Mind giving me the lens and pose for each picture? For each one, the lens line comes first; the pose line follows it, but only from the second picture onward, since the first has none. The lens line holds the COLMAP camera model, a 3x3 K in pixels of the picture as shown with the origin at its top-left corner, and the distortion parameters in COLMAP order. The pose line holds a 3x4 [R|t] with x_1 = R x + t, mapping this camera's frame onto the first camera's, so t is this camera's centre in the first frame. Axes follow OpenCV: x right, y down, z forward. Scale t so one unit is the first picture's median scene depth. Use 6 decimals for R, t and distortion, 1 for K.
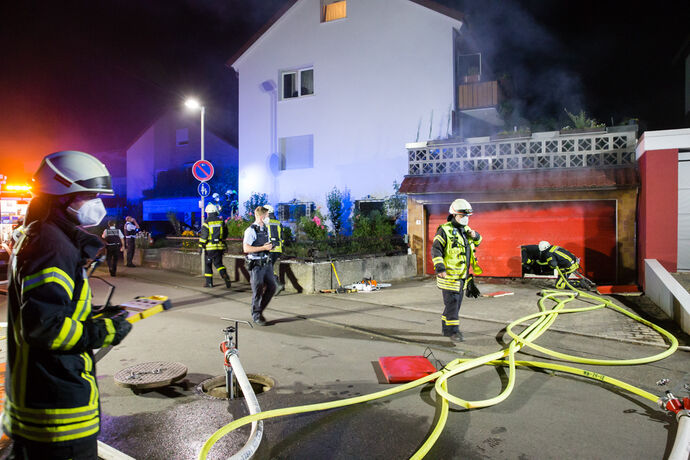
lens RADIAL K [[466.3, 0, 344.6], [0, 466.3, 223.0], [0, 0, 1]] dist [-0.077804, 0.018183]
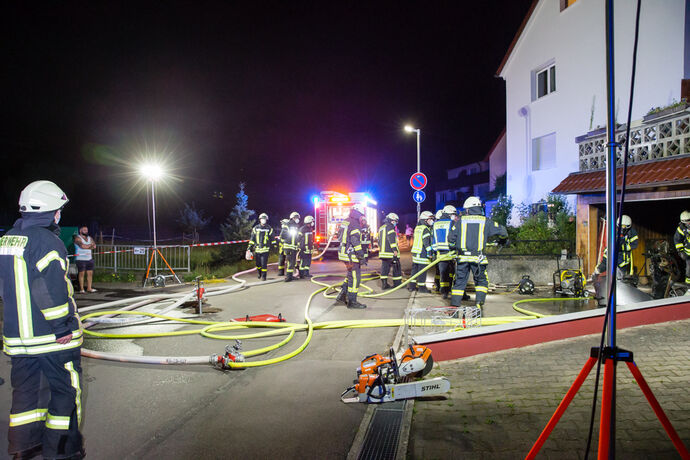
lens RADIAL K [[466.3, 0, 347.0], [0, 466.3, 231.4], [0, 0, 1]] dist [-0.077804, 0.018183]
pose [[0.602334, 0.016605, -0.798071, 0.573868], [0.001390, 0.999760, 0.021851, -0.007471], [0.798243, -0.014271, 0.602167, 0.107999]]
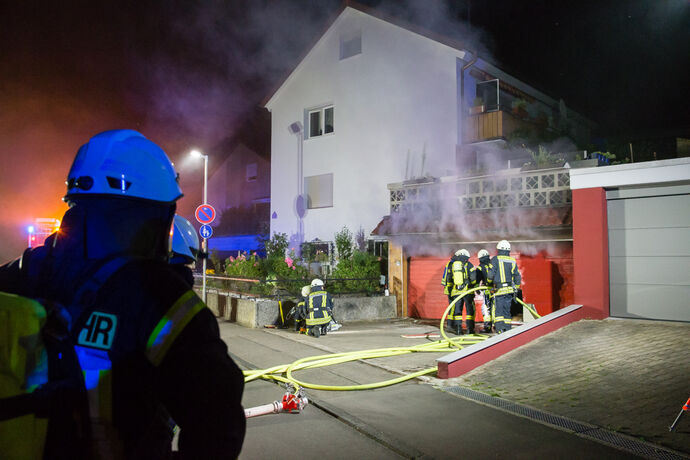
lens RADIAL K [[557.4, 0, 349.0], [0, 557.4, 229.4], [0, 0, 1]] dist [-0.037023, -0.004044]
pose [[0.965495, -0.008773, -0.260273, 0.360539], [-0.006622, 0.998282, -0.058212, -0.003877], [0.260337, 0.057927, 0.963779, -0.162759]]
